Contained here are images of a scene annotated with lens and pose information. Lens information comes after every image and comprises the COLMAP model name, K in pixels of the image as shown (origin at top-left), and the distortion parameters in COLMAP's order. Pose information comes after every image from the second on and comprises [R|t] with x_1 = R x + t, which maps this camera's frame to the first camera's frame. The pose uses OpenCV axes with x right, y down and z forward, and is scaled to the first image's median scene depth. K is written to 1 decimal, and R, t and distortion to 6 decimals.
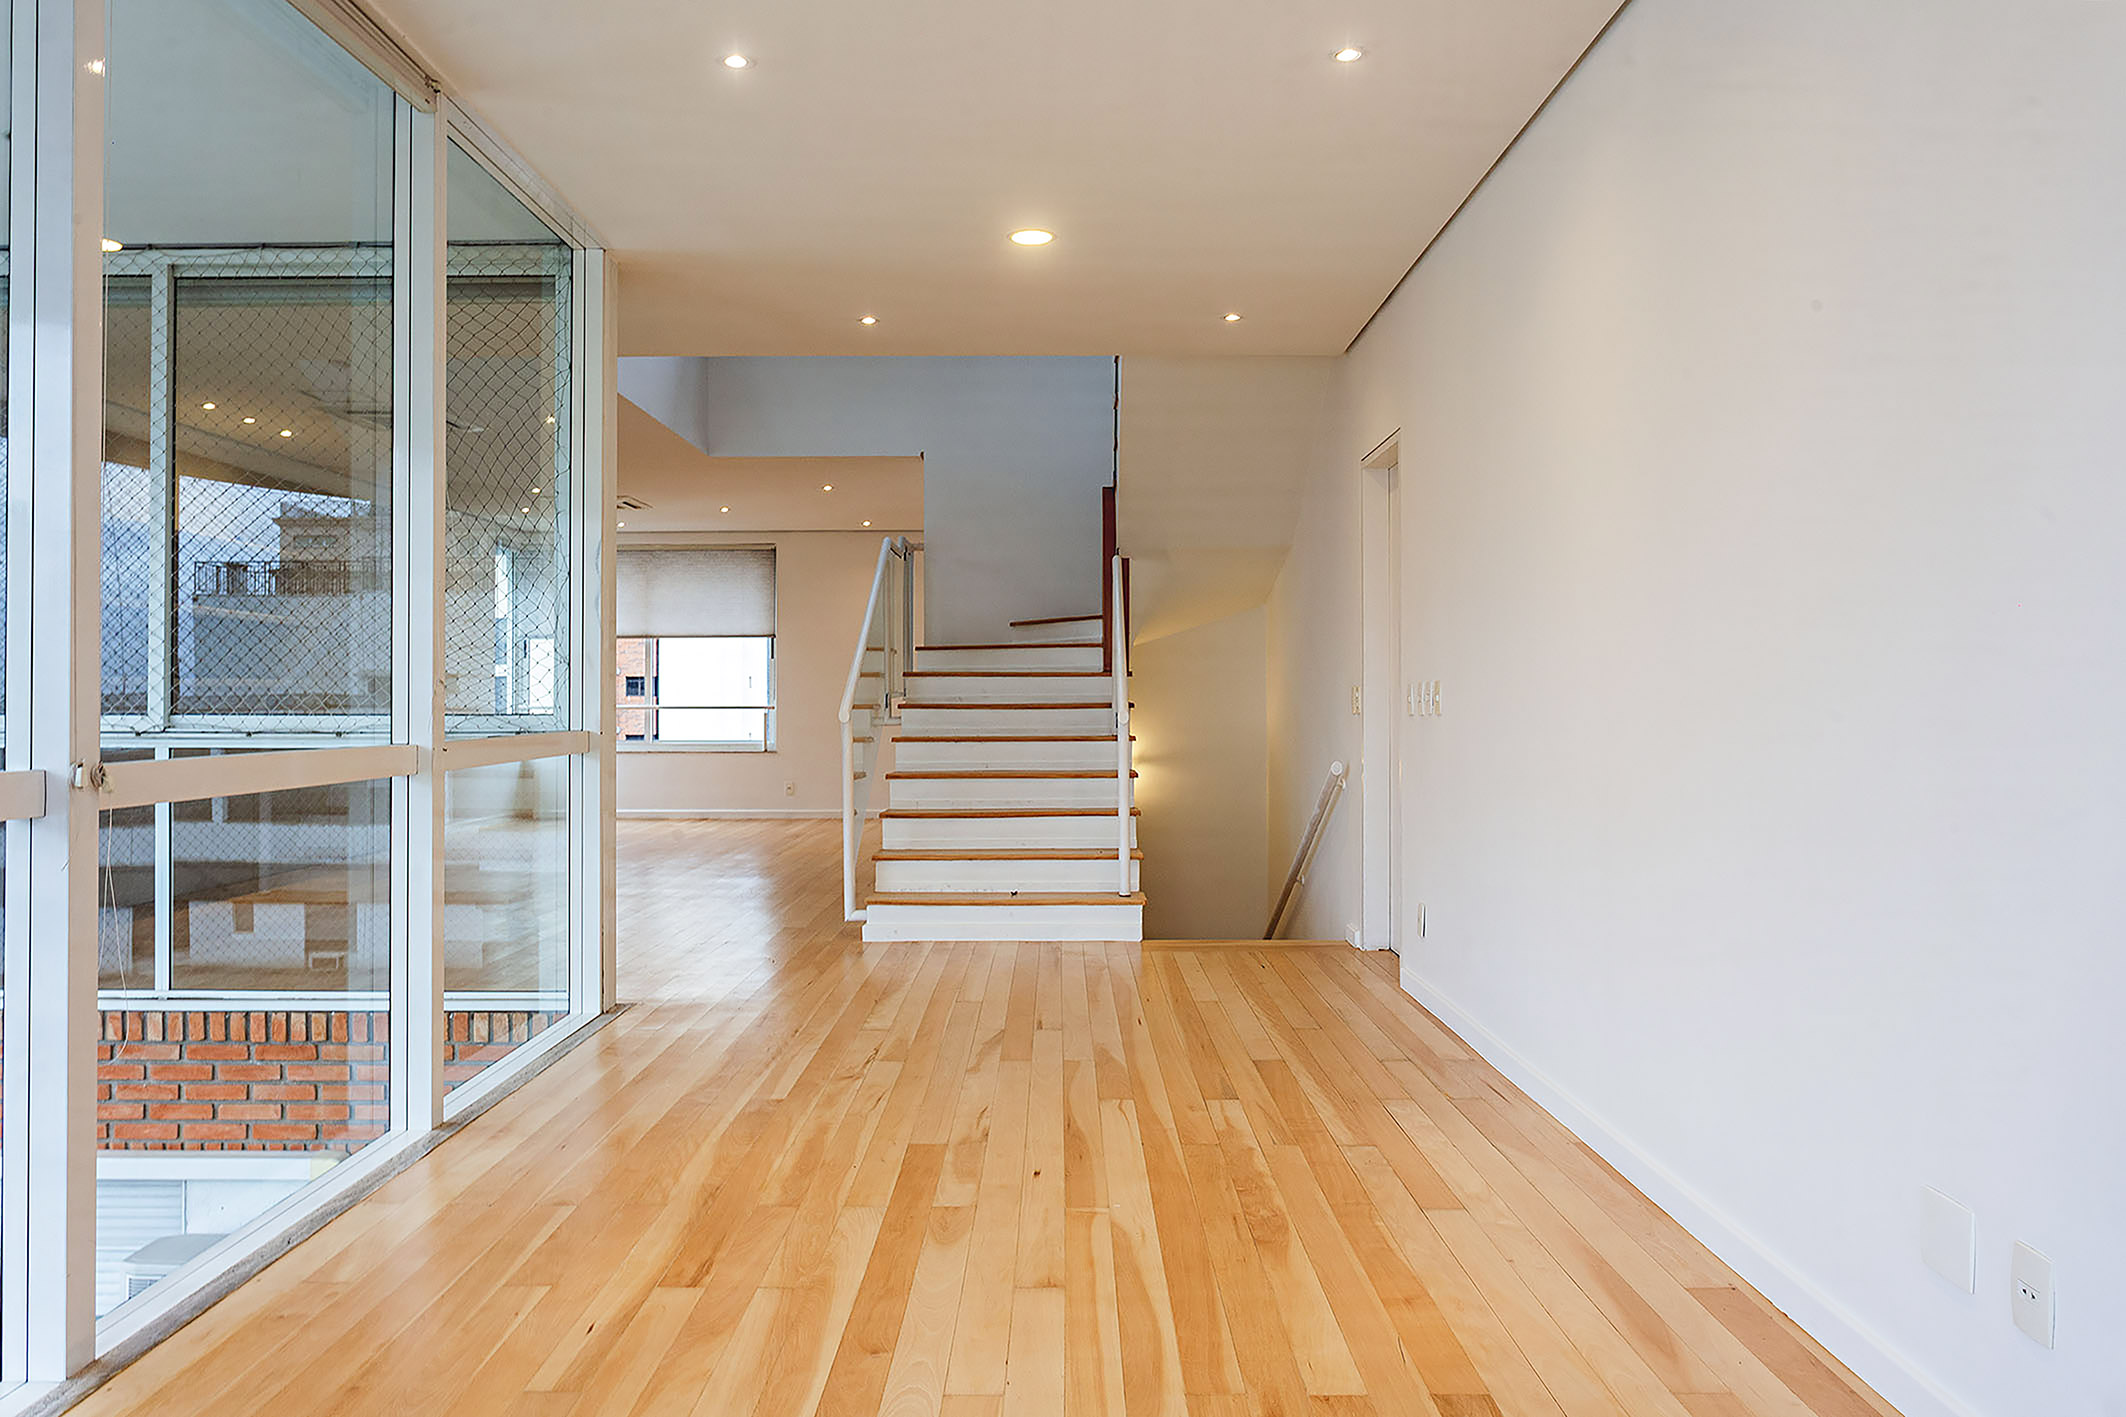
lens RADIAL K [[1485.1, 0, 1063.0], [0, 1485.1, 708.5], [0, 0, 1]] dist [-0.037127, 0.049149]
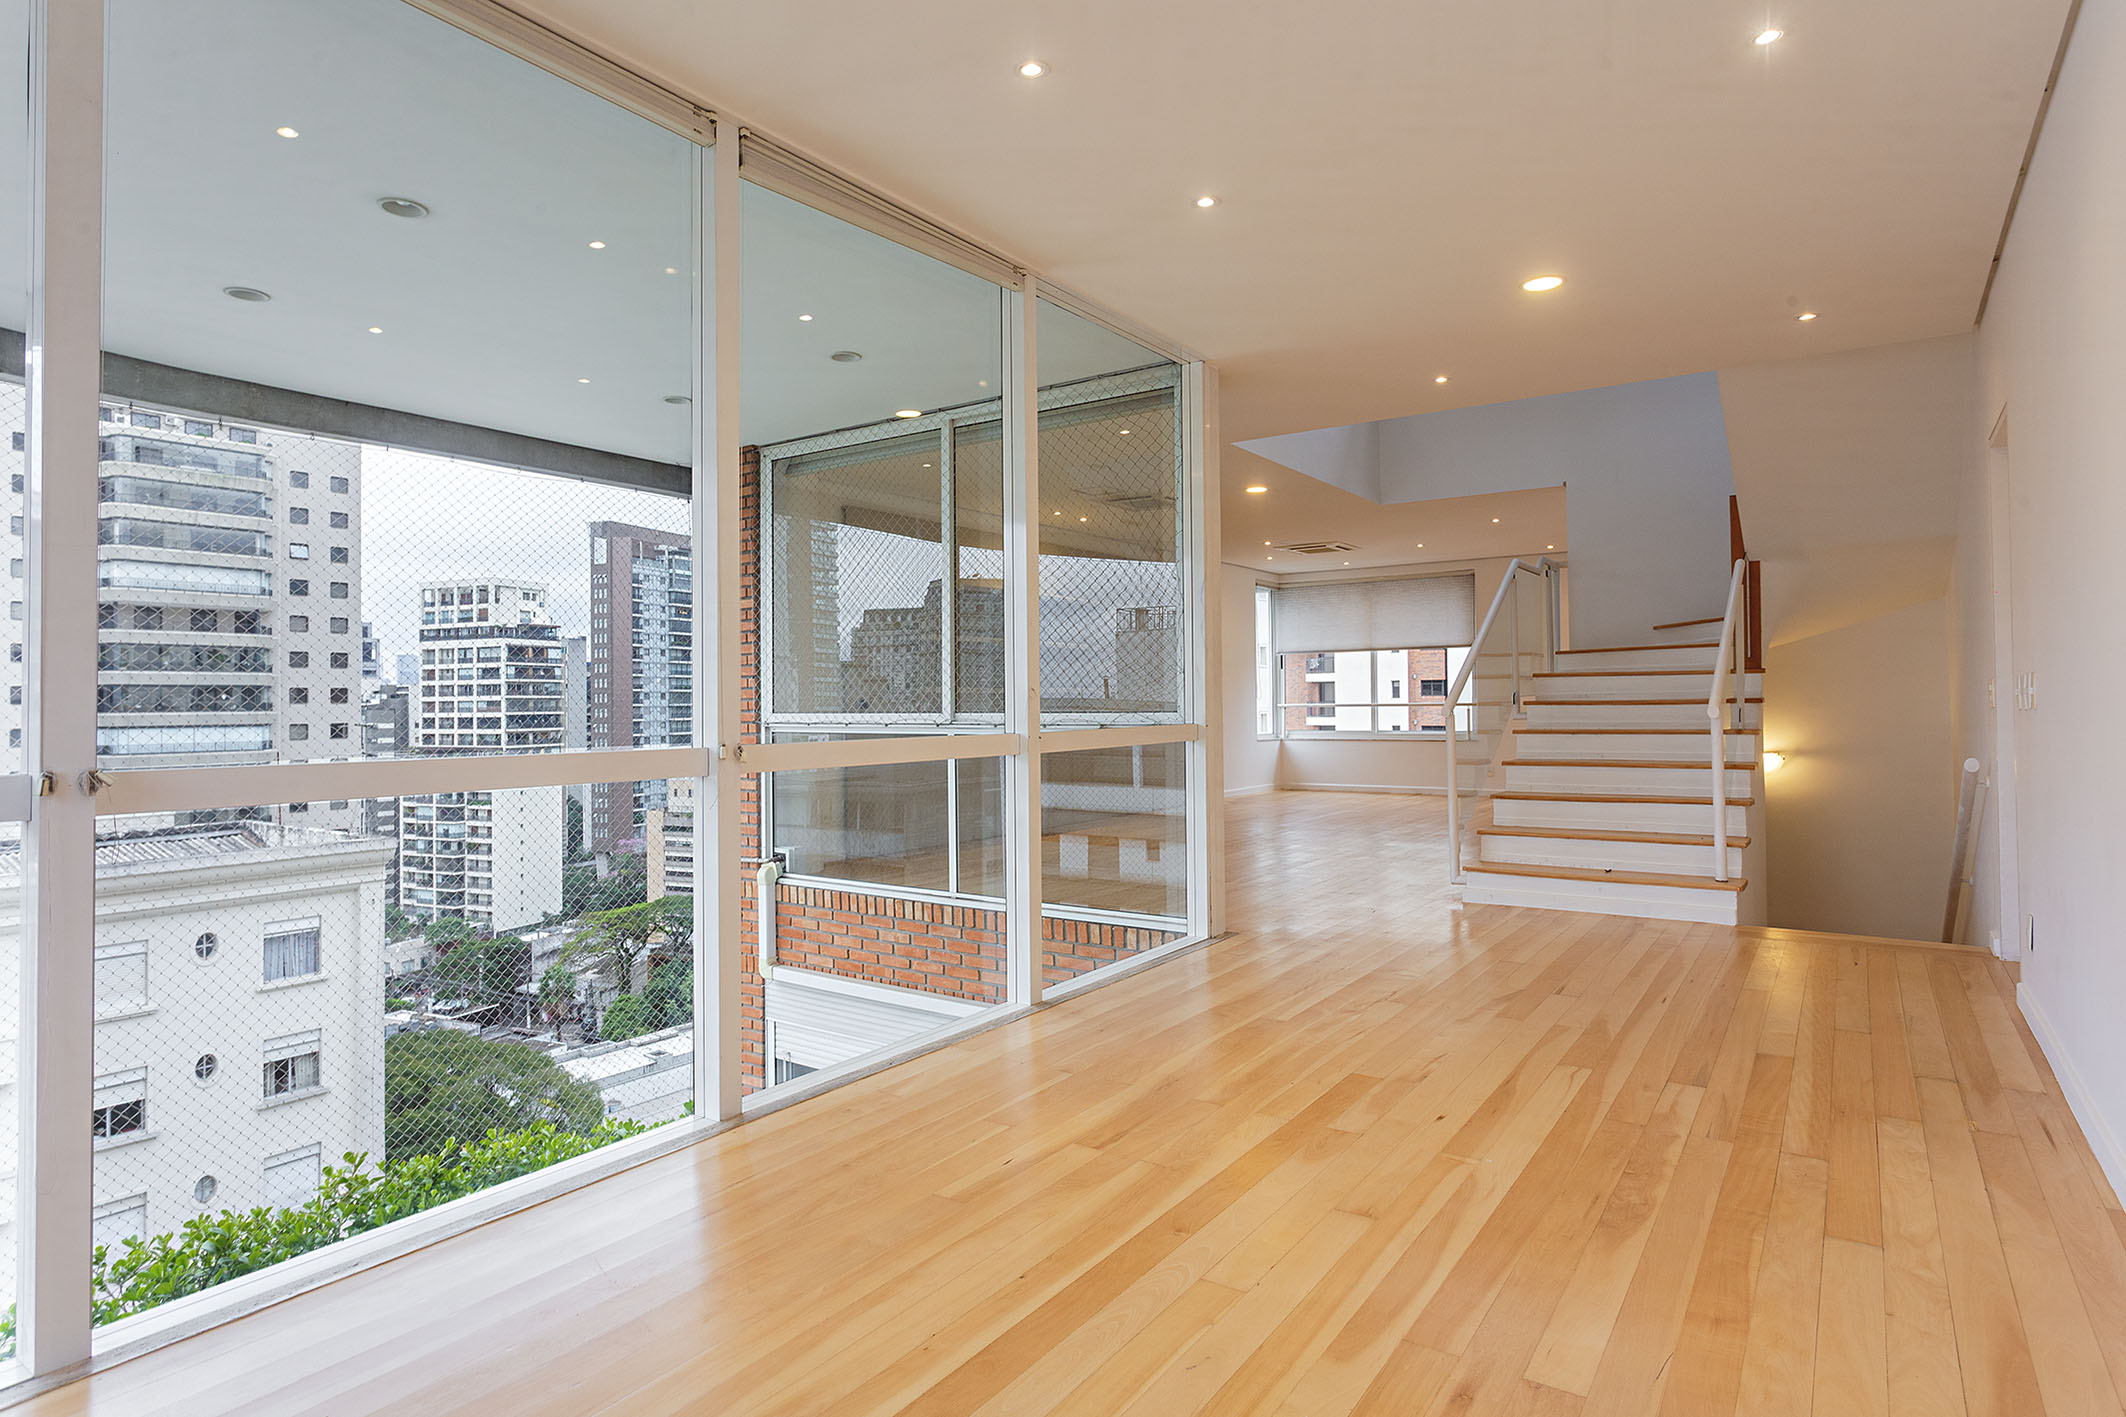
lens RADIAL K [[1157.2, 0, 1061.5], [0, 1157.2, 698.0], [0, 0, 1]] dist [-0.000108, -0.000383]
pose [[0.822420, -0.009373, -0.568803, 0.231774], [0.005910, 0.999951, -0.007932, -0.000934], [0.568850, 0.003162, 0.822435, 0.099996]]
